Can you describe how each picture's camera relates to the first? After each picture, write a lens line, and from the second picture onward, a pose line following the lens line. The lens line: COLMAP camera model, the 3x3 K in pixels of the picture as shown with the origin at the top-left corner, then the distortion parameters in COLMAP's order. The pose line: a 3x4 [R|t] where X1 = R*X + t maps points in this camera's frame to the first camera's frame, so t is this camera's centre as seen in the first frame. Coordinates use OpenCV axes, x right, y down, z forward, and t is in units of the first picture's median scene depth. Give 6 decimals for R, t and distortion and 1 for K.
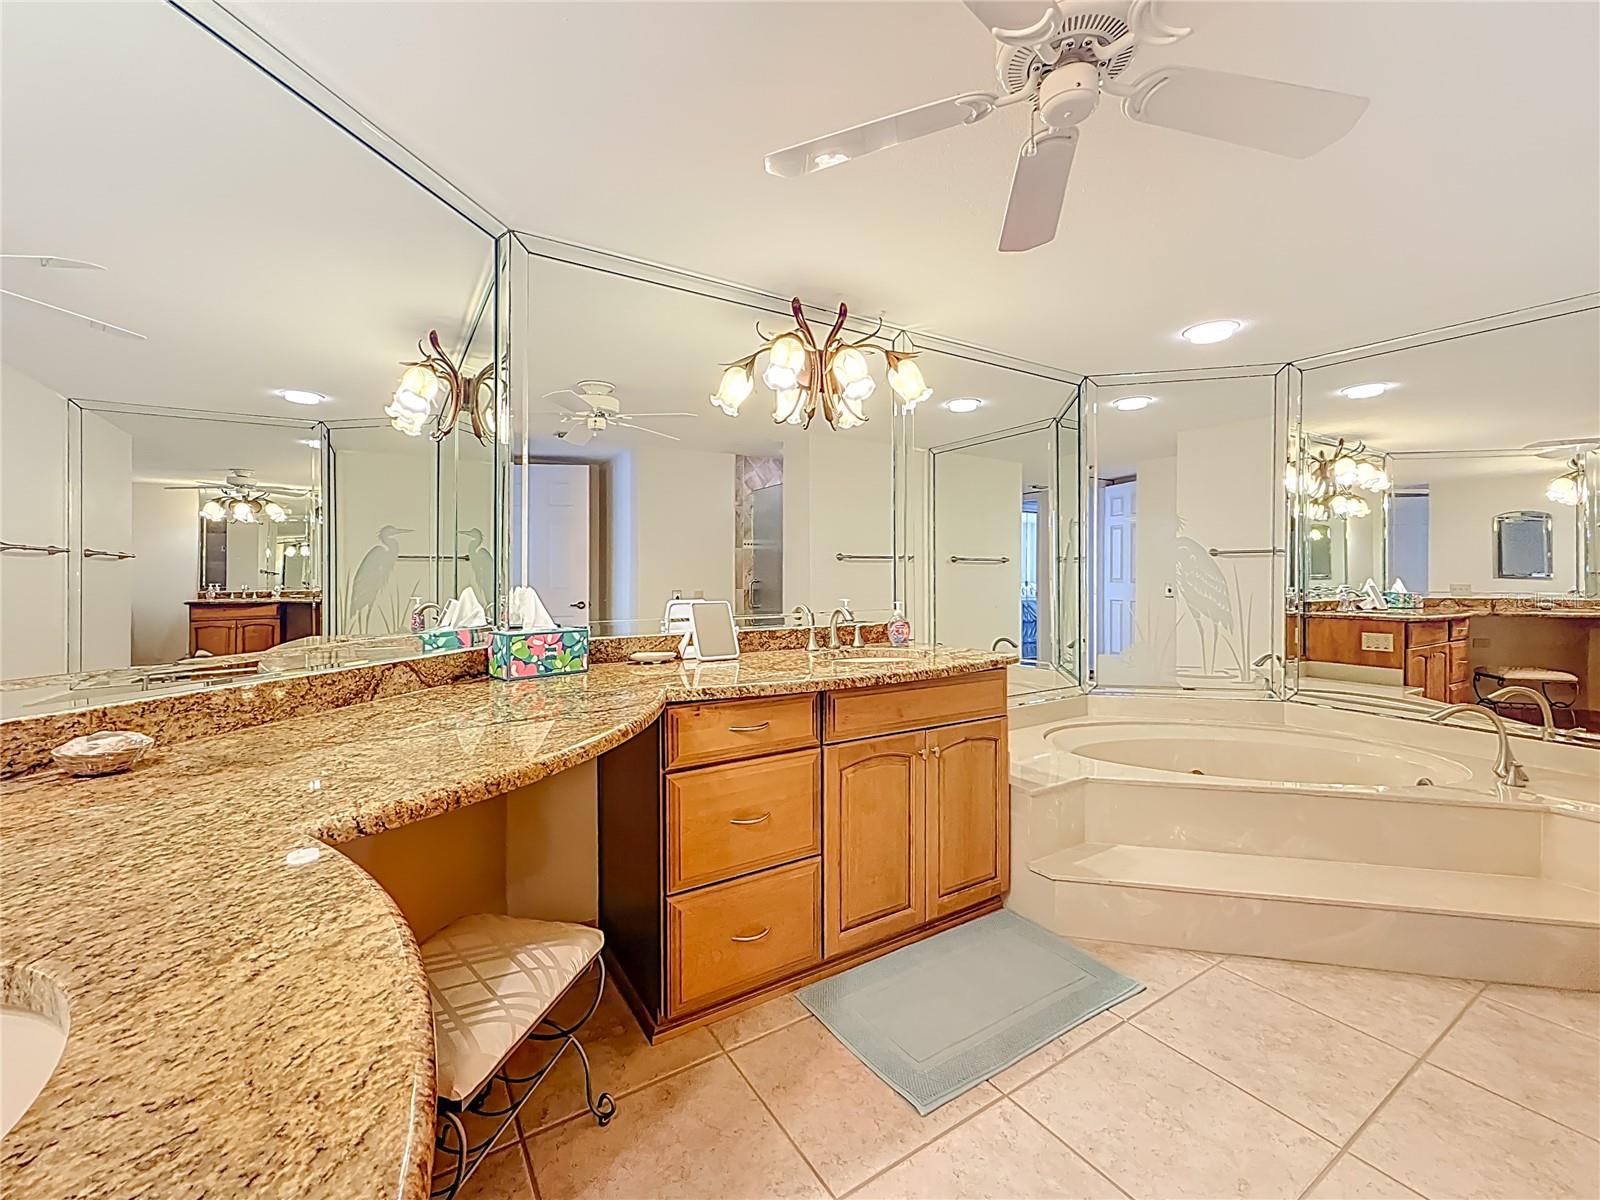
lens RADIAL K [[662.4, 0, 795.1], [0, 662.4, 583.8], [0, 0, 1]] dist [-0.003272, 0.000551]
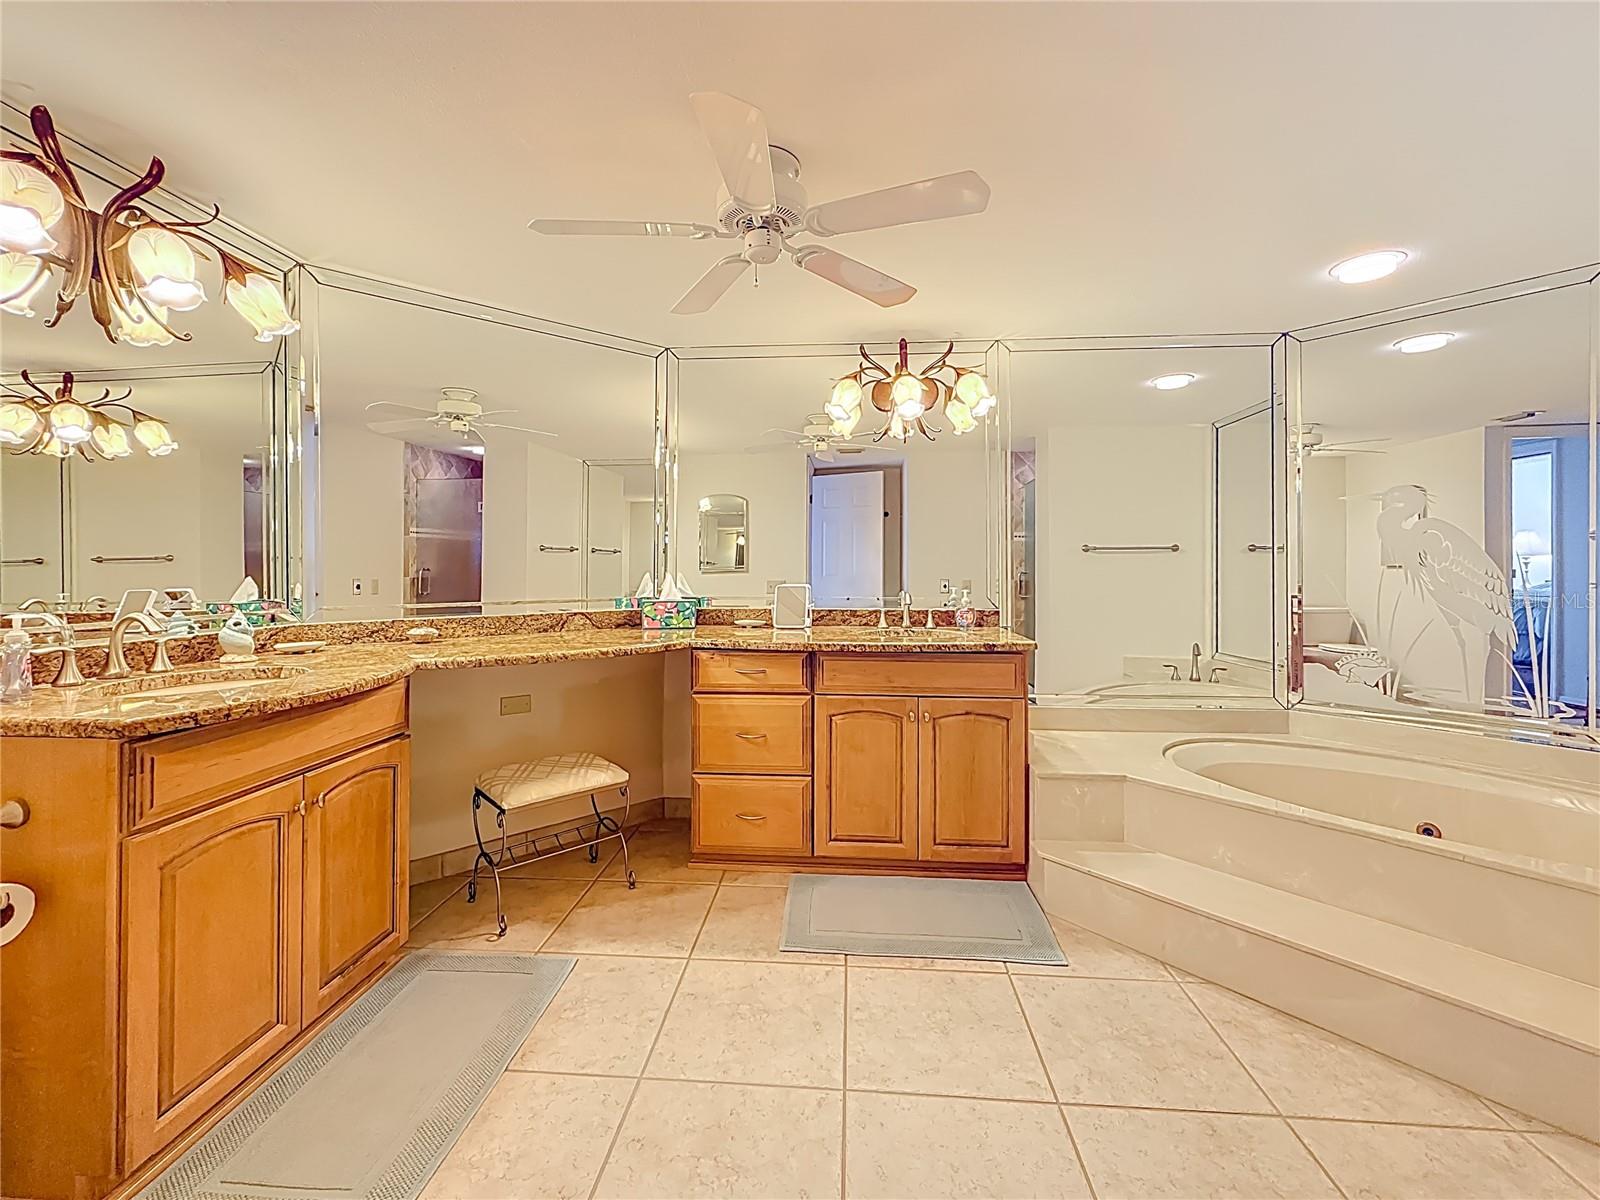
lens RADIAL K [[662.4, 0, 799.3], [0, 662.4, 564.9], [0, 0, 1]] dist [-0.003272, 0.000551]
pose [[0.804723, 0.004724, -0.593632, 0.803902], [-0.011593, 0.999903, -0.007758, -0.005342], [0.593537, 0.013125, 0.804700, -0.092333]]
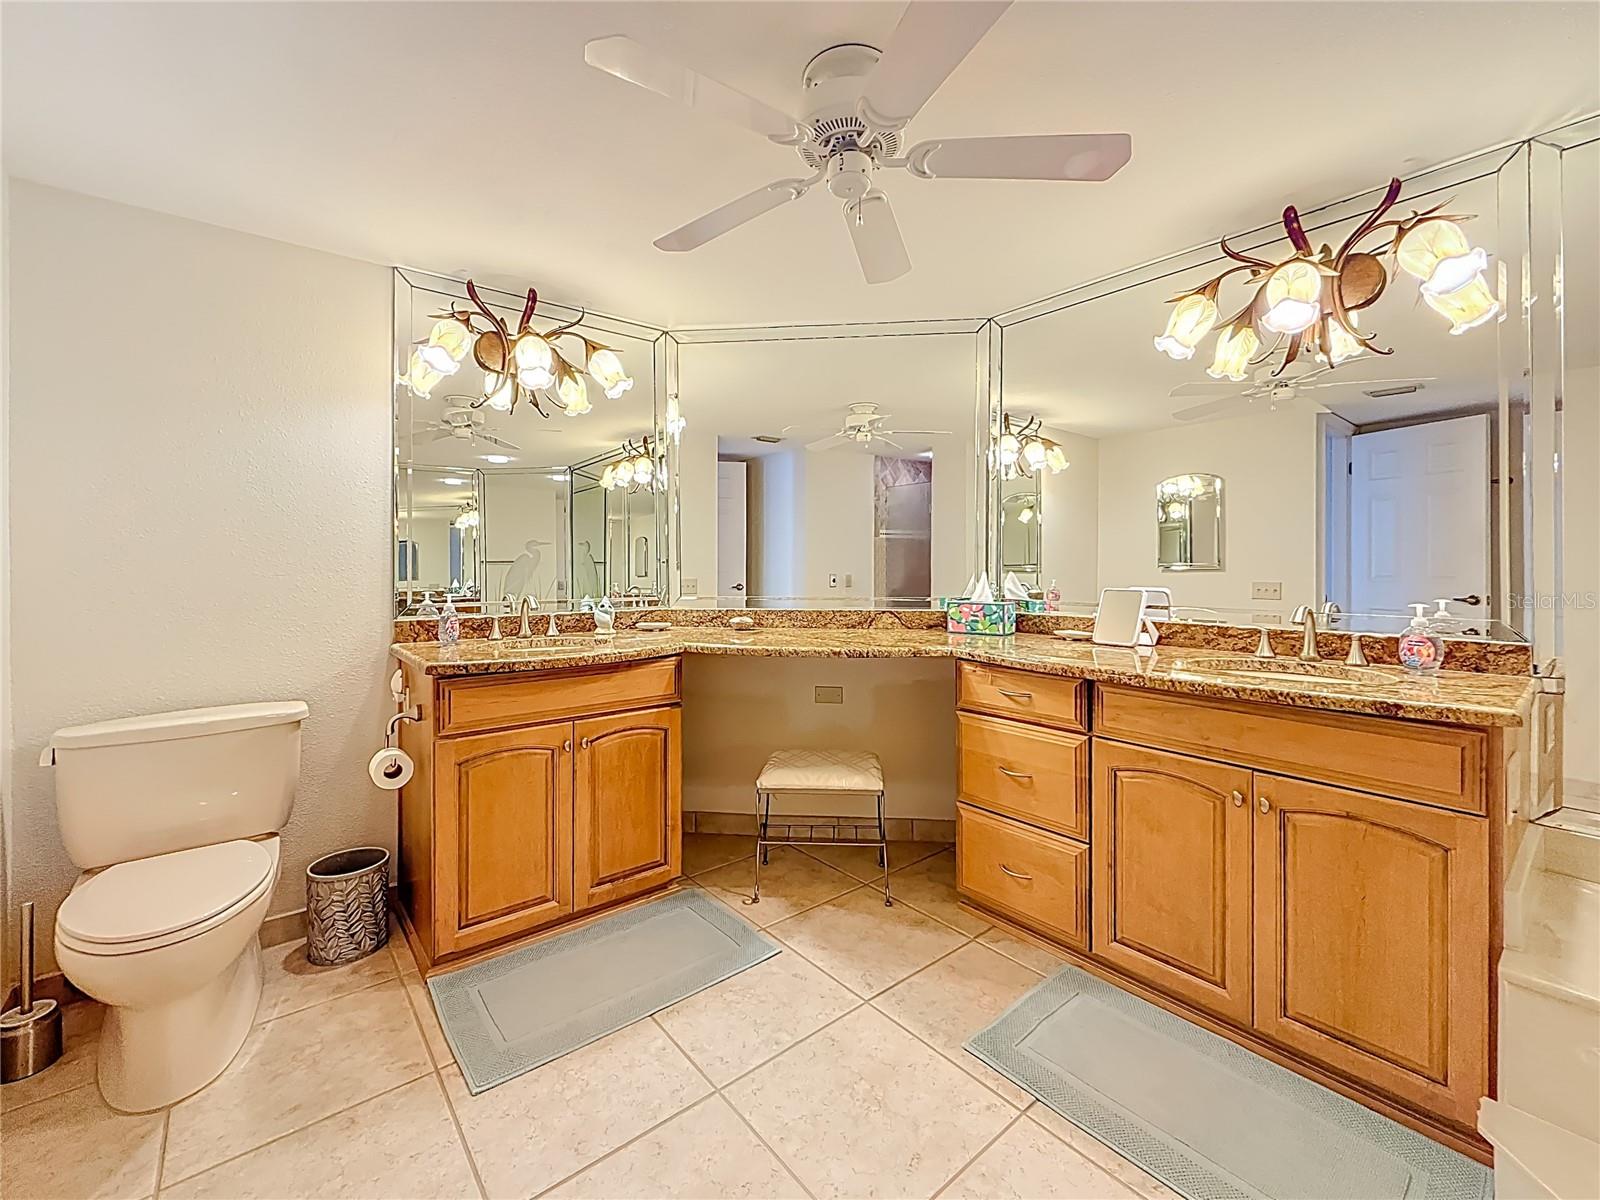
lens RADIAL K [[662.4, 0, 806.3], [0, 662.4, 567.7], [0, 0, 1]] dist [-0.003272, 0.000551]
pose [[0.140452, 0.011337, -0.990023, 0.954333], [-0.010666, 0.999894, 0.009937, -0.012398], [0.990030, 0.009164, 0.140558, 0.432698]]
